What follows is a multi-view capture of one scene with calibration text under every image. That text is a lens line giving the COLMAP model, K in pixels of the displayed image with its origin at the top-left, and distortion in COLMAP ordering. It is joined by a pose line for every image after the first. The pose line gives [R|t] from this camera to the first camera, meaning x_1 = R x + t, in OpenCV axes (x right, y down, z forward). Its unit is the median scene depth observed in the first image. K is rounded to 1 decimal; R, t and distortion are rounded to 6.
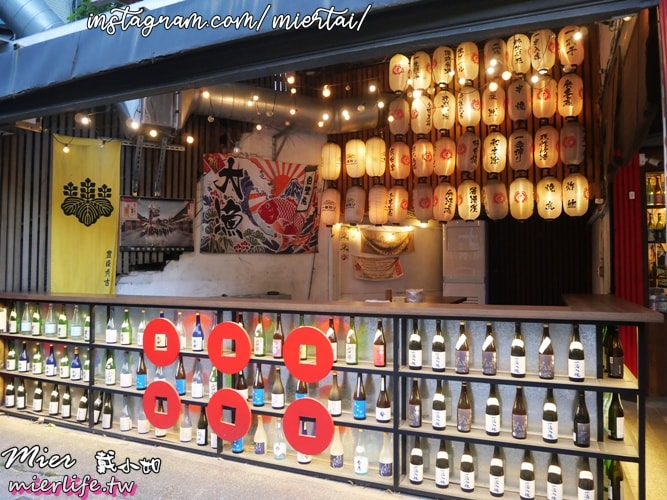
lens RADIAL K [[499.5, 0, 333.0], [0, 499.5, 248.5], [0, 0, 1]] dist [-0.073766, 0.019108]
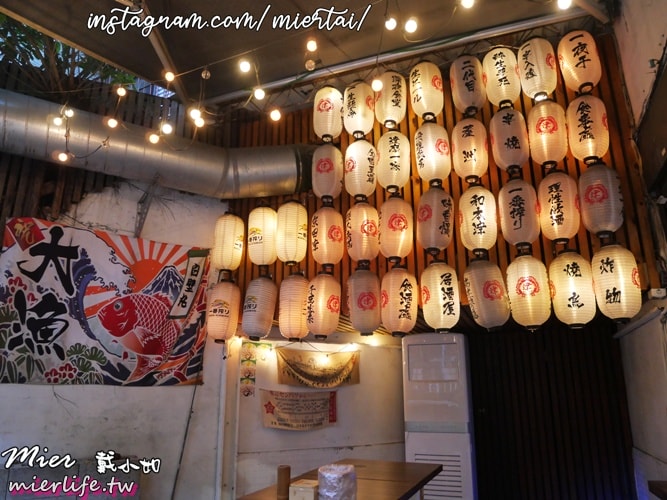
lens RADIAL K [[499.5, 0, 333.9], [0, 499.5, 248.2], [0, 0, 1]] dist [-0.073766, 0.019108]
pose [[0.998309, 0.011414, 0.056996, 0.107705], [0.003090, 0.968728, -0.248107, -0.003210], [-0.058045, 0.247863, 0.967055, 0.393440]]
